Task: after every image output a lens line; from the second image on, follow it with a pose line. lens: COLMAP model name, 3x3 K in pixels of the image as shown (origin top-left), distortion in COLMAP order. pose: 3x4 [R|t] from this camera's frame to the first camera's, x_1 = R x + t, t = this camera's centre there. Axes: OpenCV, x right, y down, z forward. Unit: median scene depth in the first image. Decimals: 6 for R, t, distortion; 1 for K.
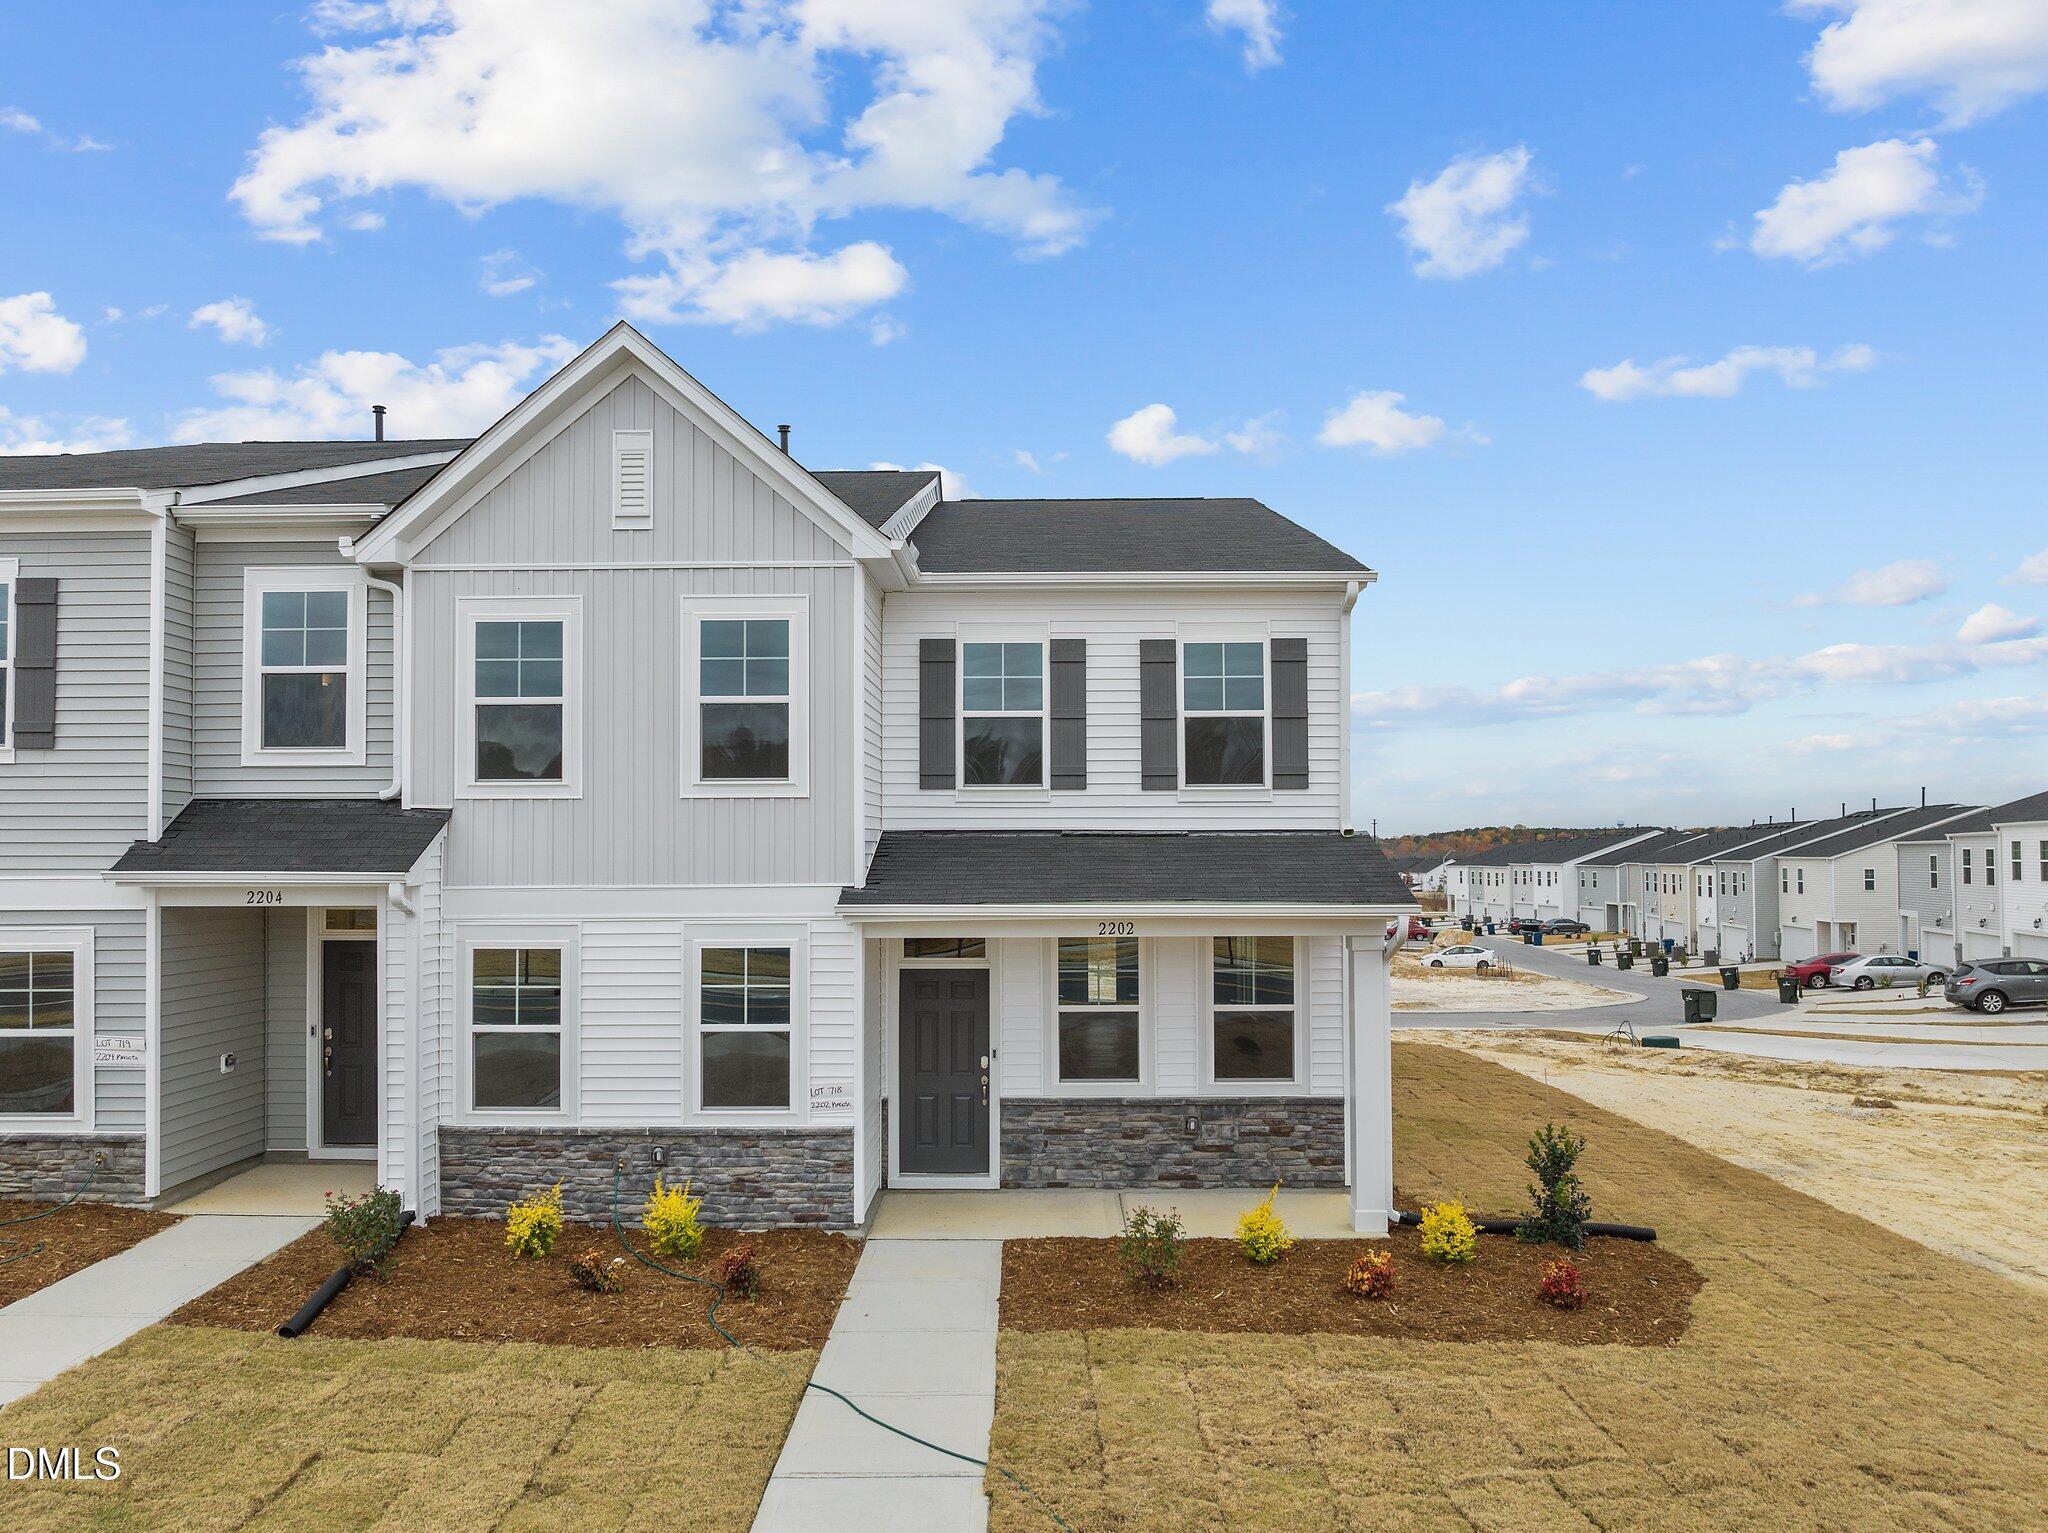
lens RADIAL K [[1454.1, 0, 1024.0], [0, 1454.1, 766.5], [0, 0, 1]] dist [-0.028281, 0.002616]
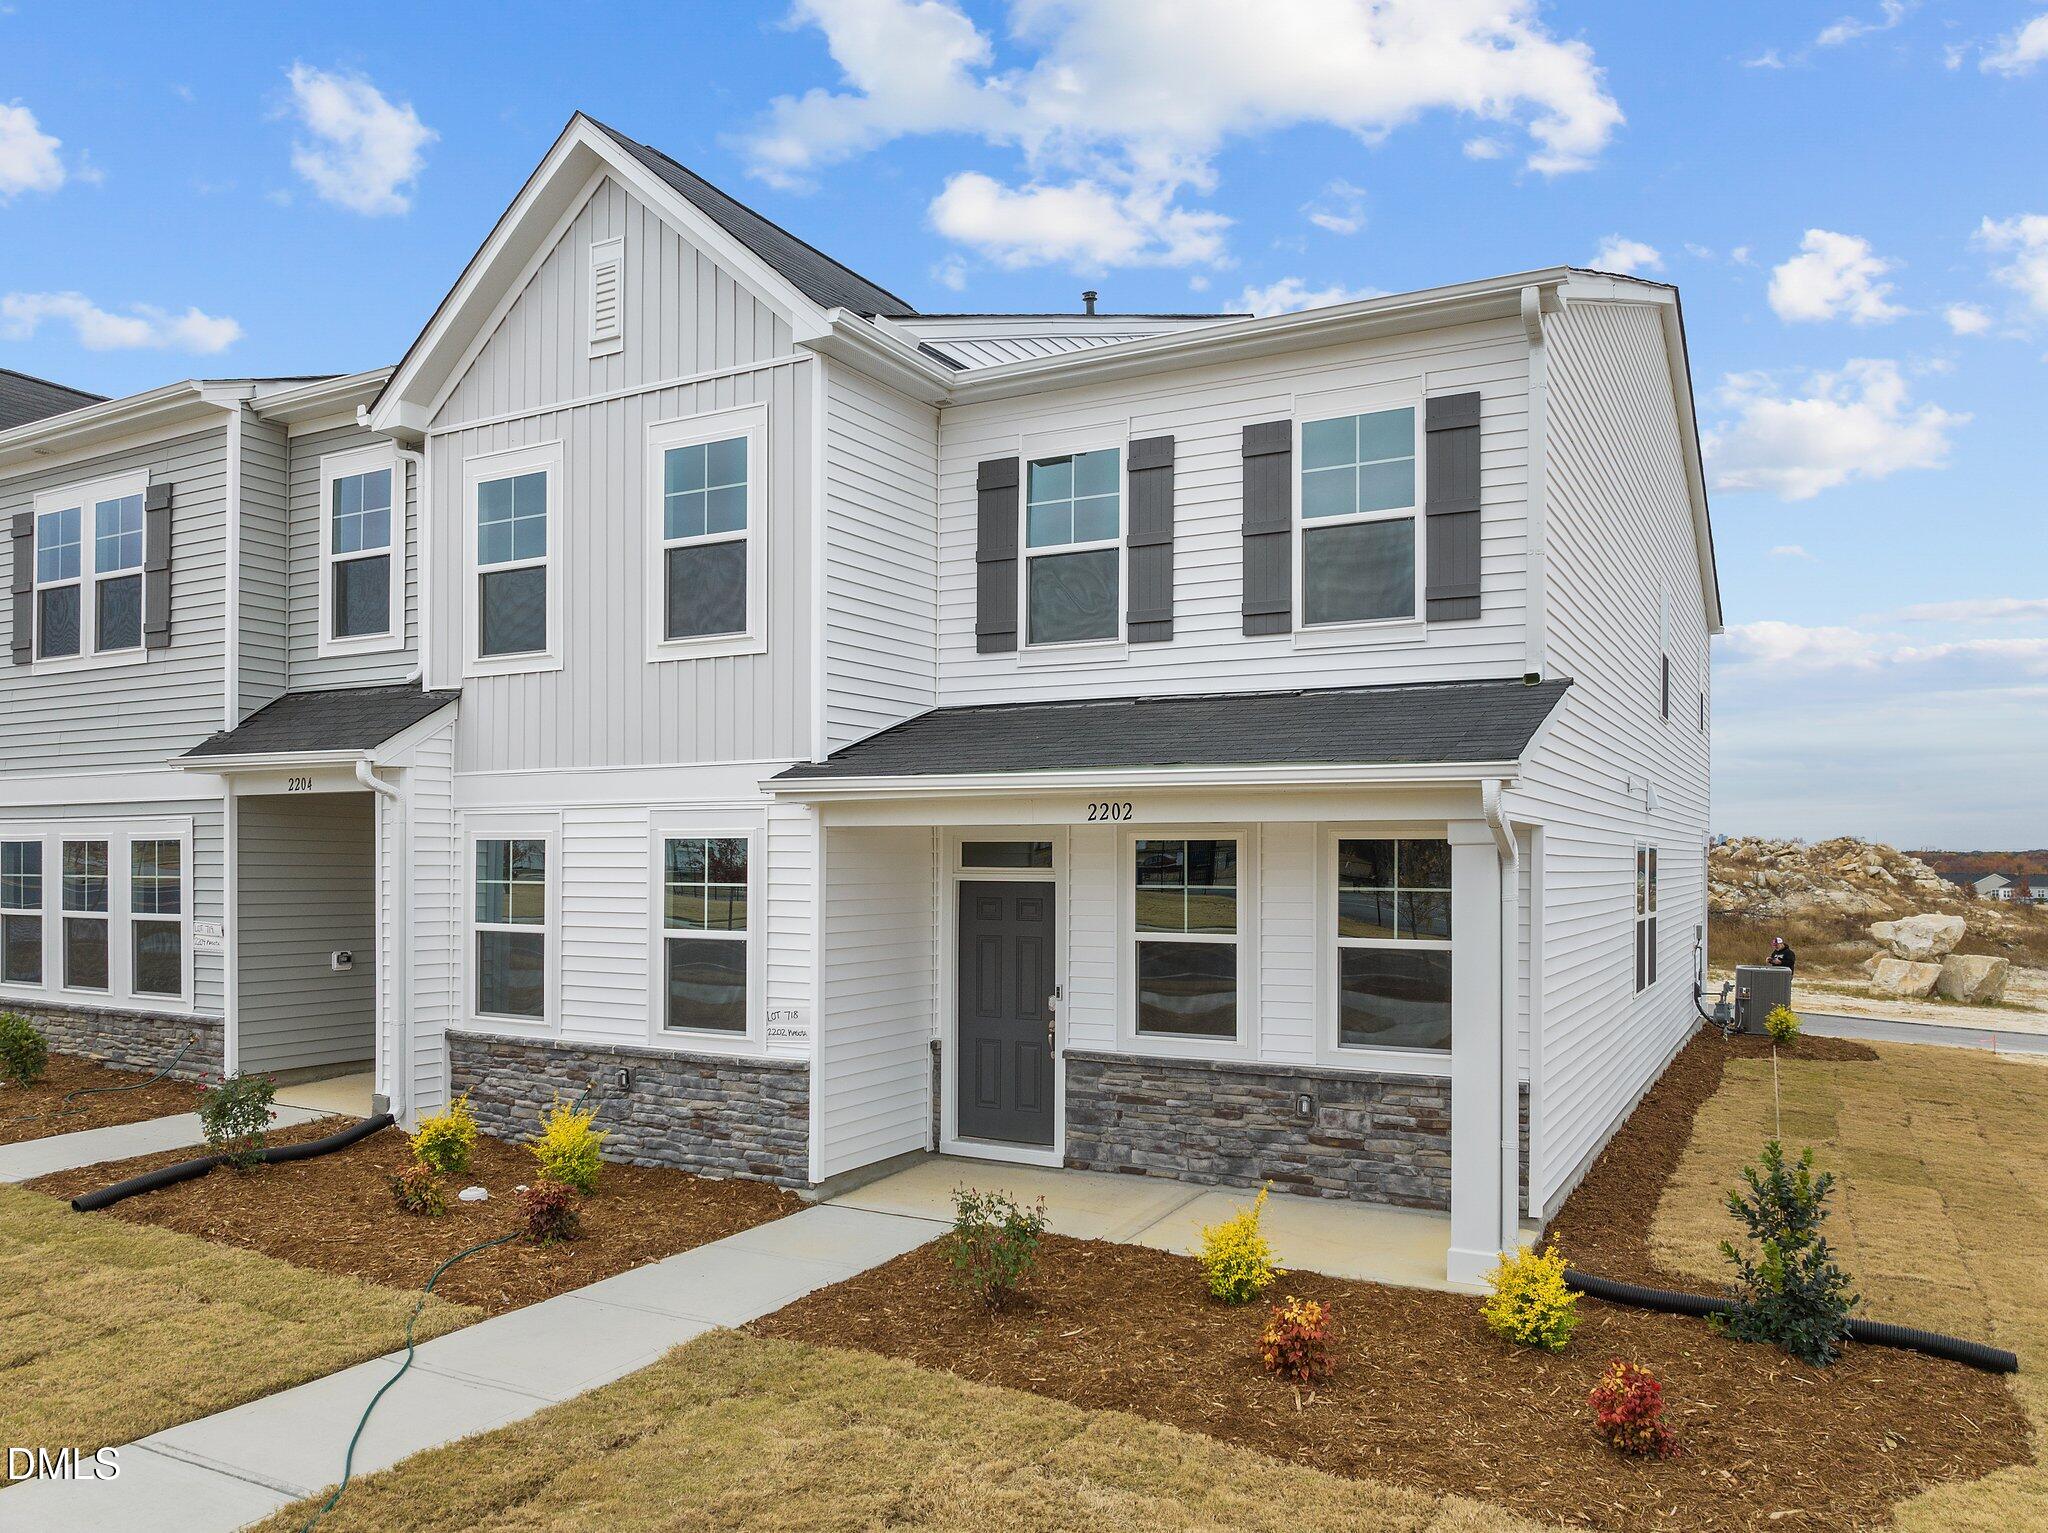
lens RADIAL K [[1475.5, 0, 1025.3], [0, 1475.5, 827.7], [0, 0, 1]] dist [-0.026747, 0.001461]
pose [[0.884688, -0.001879, -0.466179, 0.356010], [0.018987, 0.999307, 0.032005, 0.093724], [0.465796, -0.037166, 0.884111, 0.335667]]
